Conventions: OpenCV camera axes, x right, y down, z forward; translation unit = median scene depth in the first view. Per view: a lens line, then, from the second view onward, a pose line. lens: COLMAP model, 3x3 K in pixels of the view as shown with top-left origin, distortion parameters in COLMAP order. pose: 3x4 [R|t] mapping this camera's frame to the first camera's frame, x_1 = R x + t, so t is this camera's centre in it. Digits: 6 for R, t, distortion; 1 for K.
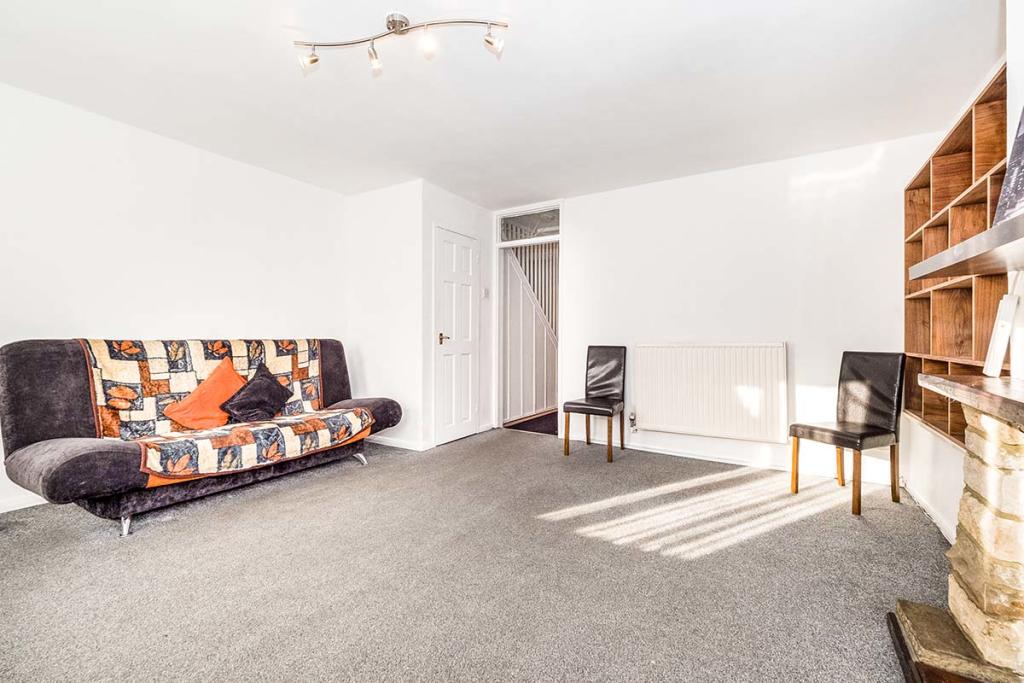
lens RADIAL K [[444.2, 0, 513.0], [0, 444.2, 327.4], [0, 0, 1]] dist [-0.000226, -0.000015]
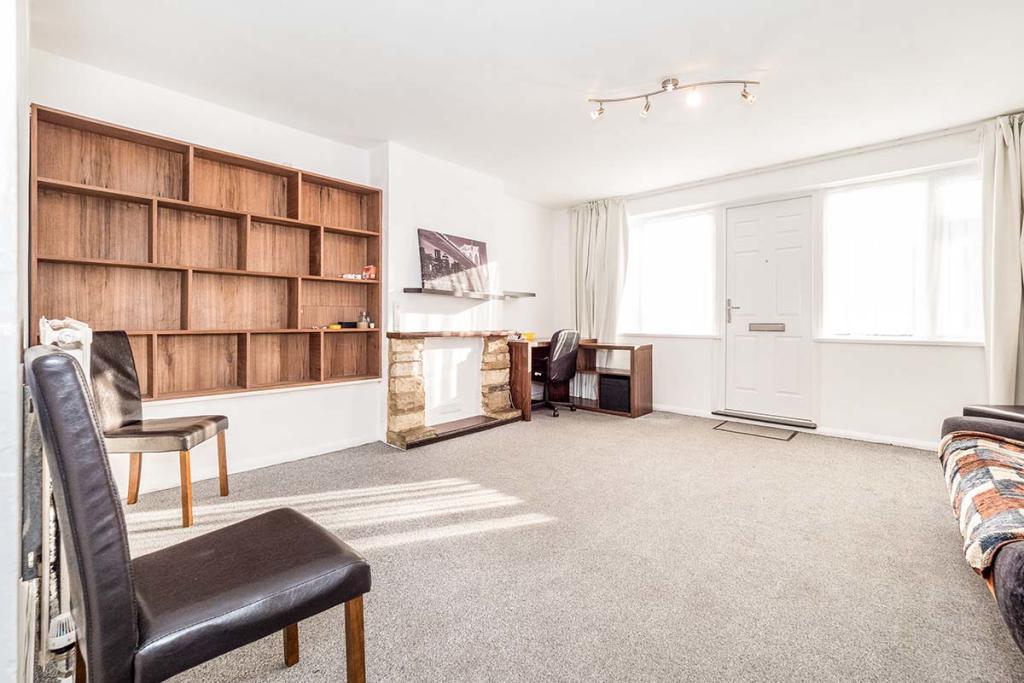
lens RADIAL K [[444.2, 0, 513.0], [0, 444.2, 327.4], [0, 0, 1]] dist [-0.000226, -0.000015]
pose [[-0.980320, 0.004266, 0.197370, -0.046736], [0.003573, 0.999986, -0.003867, 0.060071], [-0.197384, -0.003086, -0.980321, 2.010129]]
